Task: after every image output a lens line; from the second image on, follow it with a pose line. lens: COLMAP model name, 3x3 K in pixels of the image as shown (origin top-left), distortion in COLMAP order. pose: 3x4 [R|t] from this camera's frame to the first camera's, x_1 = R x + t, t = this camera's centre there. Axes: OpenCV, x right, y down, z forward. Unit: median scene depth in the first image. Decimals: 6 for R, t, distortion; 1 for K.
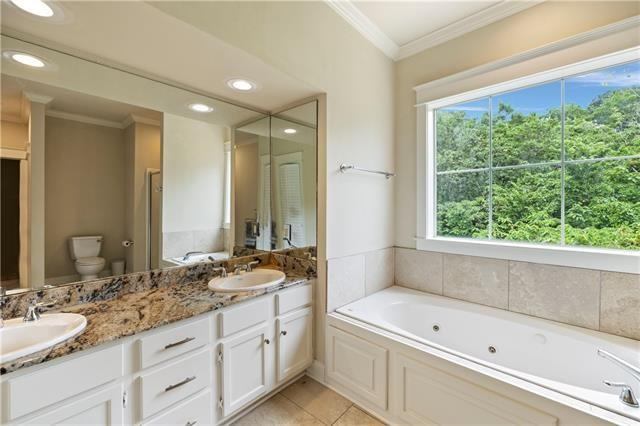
lens RADIAL K [[270.2, 0, 318.3], [0, 270.2, 209.4], [0, 0, 1]] dist [-0.000329, 0.000313]
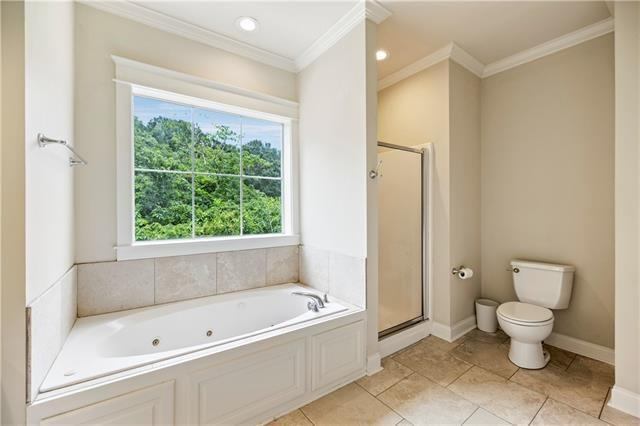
lens RADIAL K [[270.2, 0, 315.3], [0, 270.2, 211.8], [0, 0, 1]] dist [-0.000329, 0.000313]
pose [[0.202686, -0.012054, 0.979170, -0.375973], [0.007322, 0.999915, 0.010794, -0.001938], [-0.979216, 0.004982, 0.202757, 0.328966]]
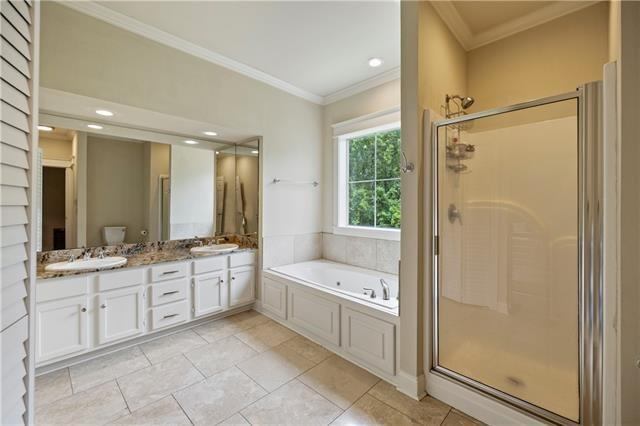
lens RADIAL K [[270.2, 0, 317.0], [0, 270.2, 207.2], [0, 0, 1]] dist [-0.000329, 0.000313]
pose [[0.998952, 0.004007, -0.045595, 0.425789], [-0.004012, 0.999992, -0.000020, 0.002098], [0.045595, 0.000203, 0.998960, -0.614541]]
